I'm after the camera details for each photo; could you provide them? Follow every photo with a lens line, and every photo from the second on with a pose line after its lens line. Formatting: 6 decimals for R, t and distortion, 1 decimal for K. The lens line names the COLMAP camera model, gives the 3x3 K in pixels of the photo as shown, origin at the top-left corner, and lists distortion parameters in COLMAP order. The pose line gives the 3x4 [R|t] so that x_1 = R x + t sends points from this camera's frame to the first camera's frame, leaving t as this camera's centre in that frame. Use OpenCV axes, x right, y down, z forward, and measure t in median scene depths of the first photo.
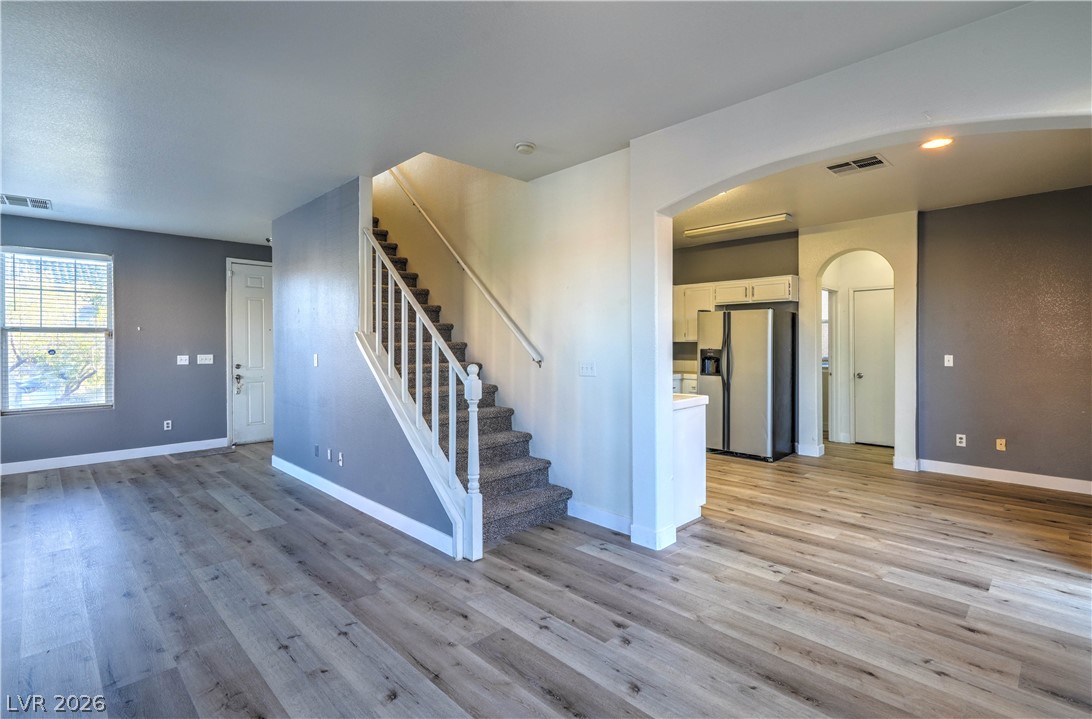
lens RADIAL K [[516.6, 0, 567.4], [0, 516.6, 342.4], [0, 0, 1]] dist [0.013971, -0.000476]
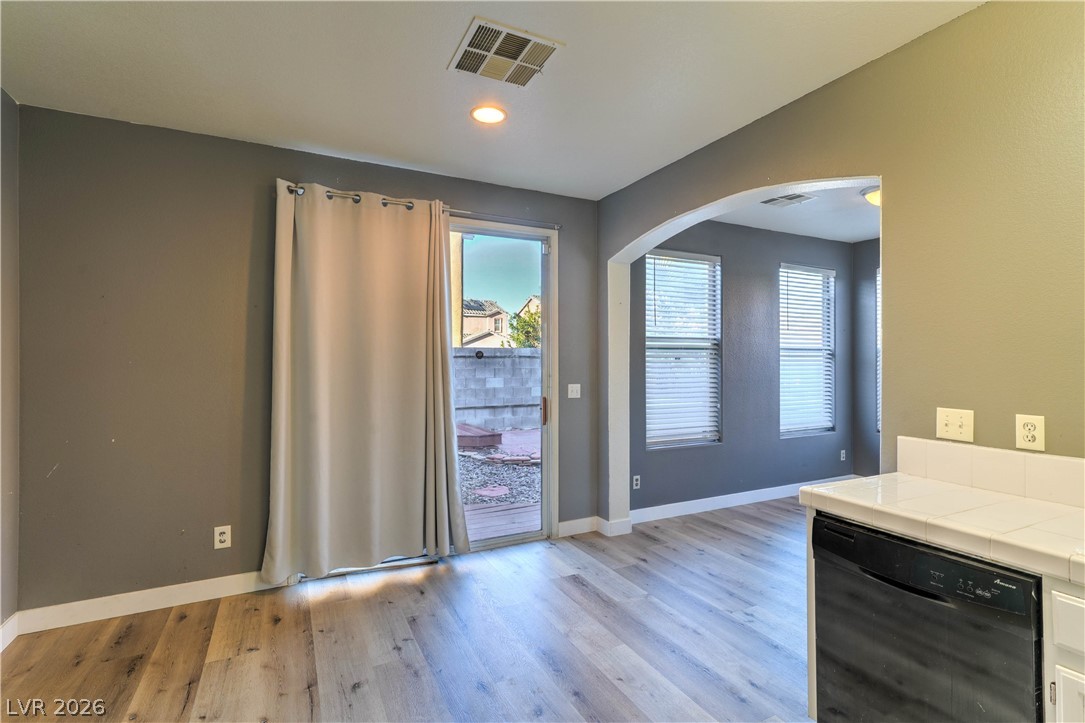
lens RADIAL K [[521.5, 0, 542.5], [0, 521.5, 361.5], [0, 0, 1]] dist [0.010905, -0.000118]
pose [[-0.944957, 0.000998, 0.327192, 0.328619], [0.001553, 0.999998, 0.001435, -0.014411], [-0.327190, 0.001864, -0.944957, 1.488681]]
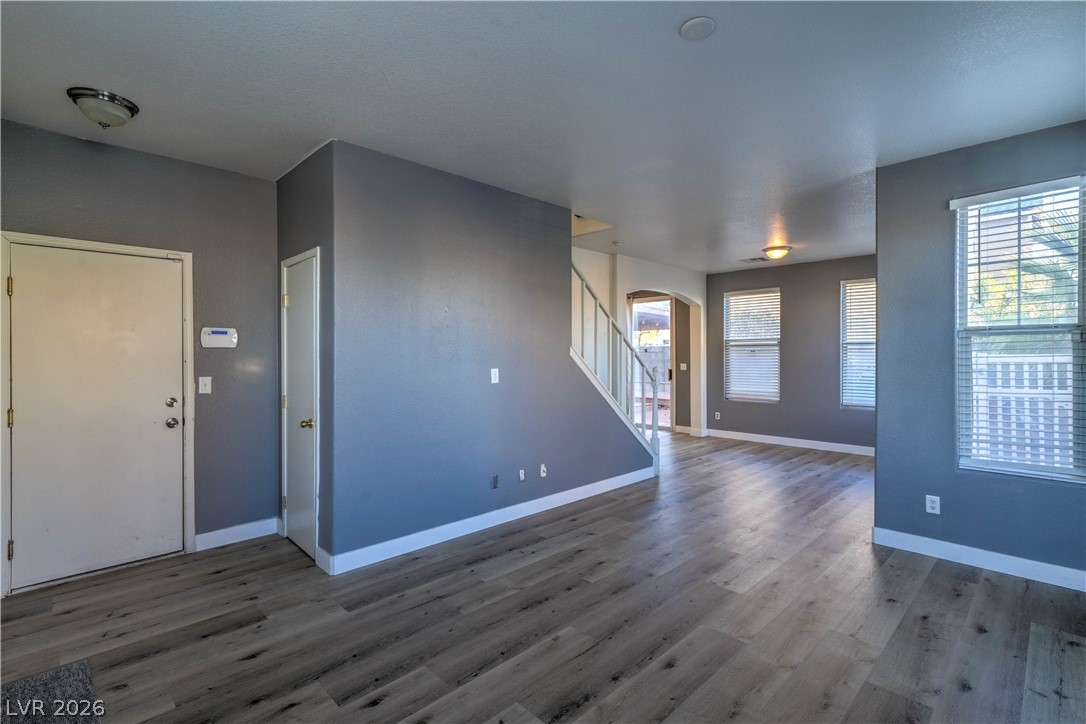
lens RADIAL K [[481.3, 0, 543.0], [0, 481.3, 362.0], [0, 0, 1]] dist [0.000151, 0.000101]
pose [[0.040960, -0.012011, 0.999089, -1.458301], [0.000303, 0.999928, 0.012009, -0.000629], [-0.999161, -0.000189, 0.040961, 1.016348]]
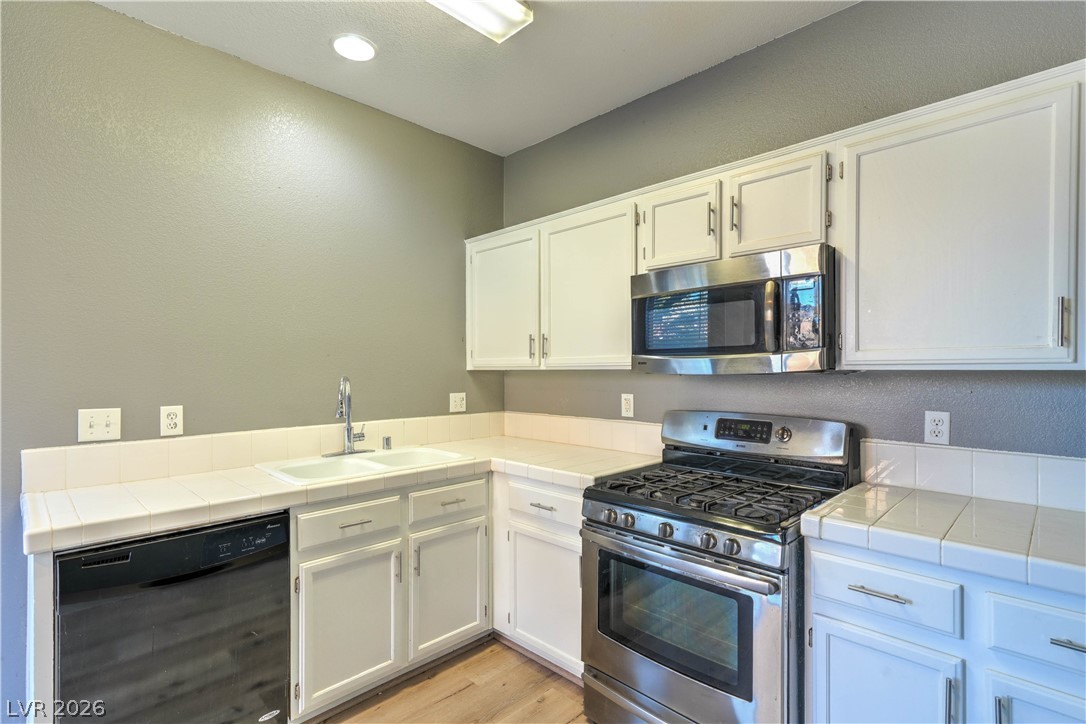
lens RADIAL K [[523.1, 0, 535.0], [0, 523.1, 371.7], [0, 0, 1]] dist [0.013228, 0.000137]
pose [[-0.021765, 0.013166, -0.999676, 0.598198], [0.006470, 0.999894, 0.013028, -0.006570], [0.999742, -0.006184, -0.021848, 1.307501]]
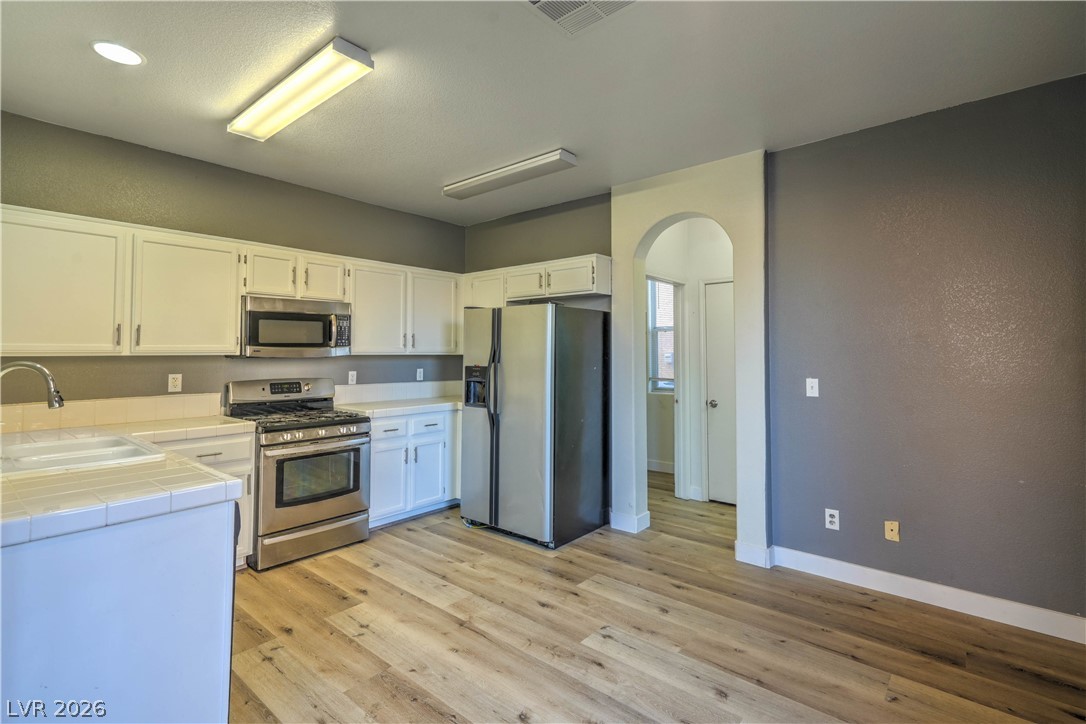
lens RADIAL K [[516.6, 0, 543.0], [0, 516.6, 332.2], [0, 0, 1]] dist [0.000985, 0.000419]
pose [[0.998053, 0.005990, 0.062088, 0.485193], [-0.003502, 0.999189, -0.040104, -0.006112], [-0.062278, 0.039808, 0.997265, 0.524223]]
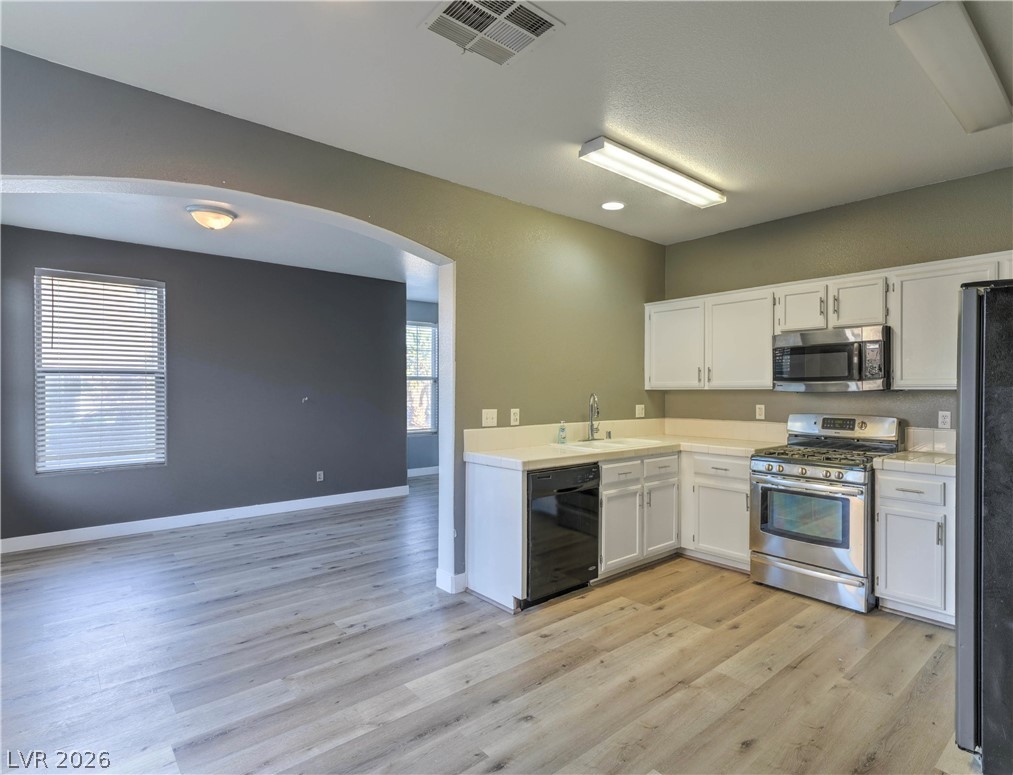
lens RADIAL K [[545.3, 0, 572.6], [0, 545.3, 389.4], [0, 0, 1]] dist [0.013862, 0.000046]
pose [[-0.041964, 0.006461, -0.999098, 1.046761], [0.004004, 0.999972, 0.006299, -0.008456], [0.999111, -0.003736, -0.041988, 1.079232]]
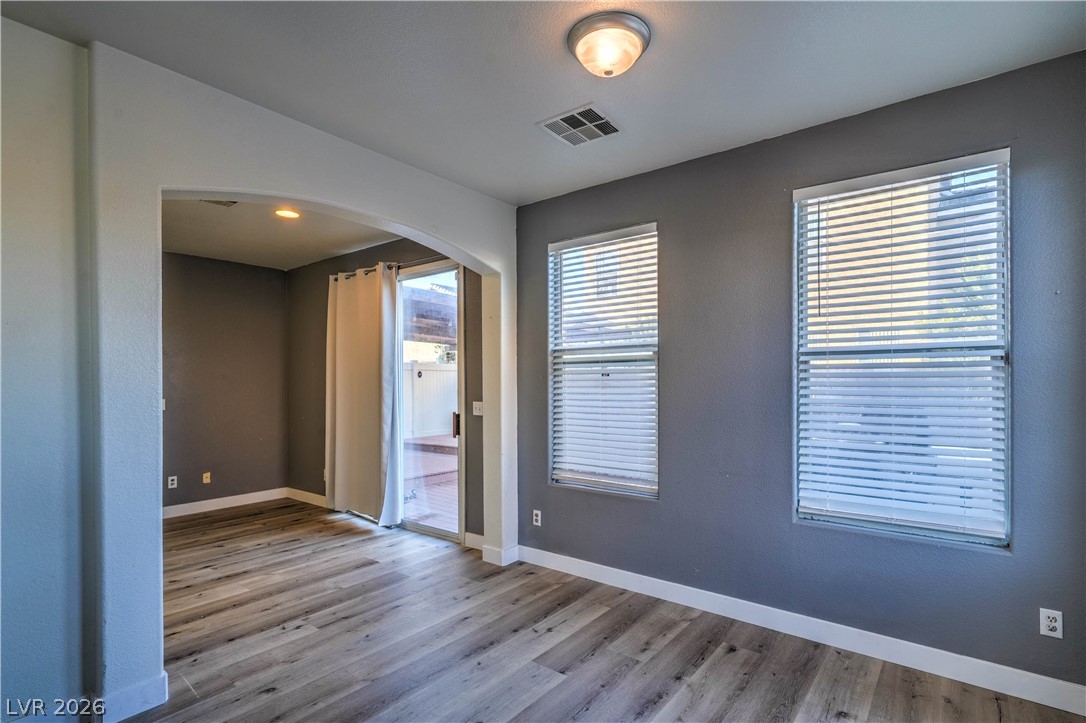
lens RADIAL K [[521.7, 0, 549.7], [0, 521.7, 386.6], [0, 0, 1]] dist [0.013731, 0.000082]
pose [[-0.103044, -0.004091, 0.994668, -0.445429], [0.002920, 0.999986, 0.004415, -0.003226], [-0.994673, 0.003360, -0.103030, 0.470138]]
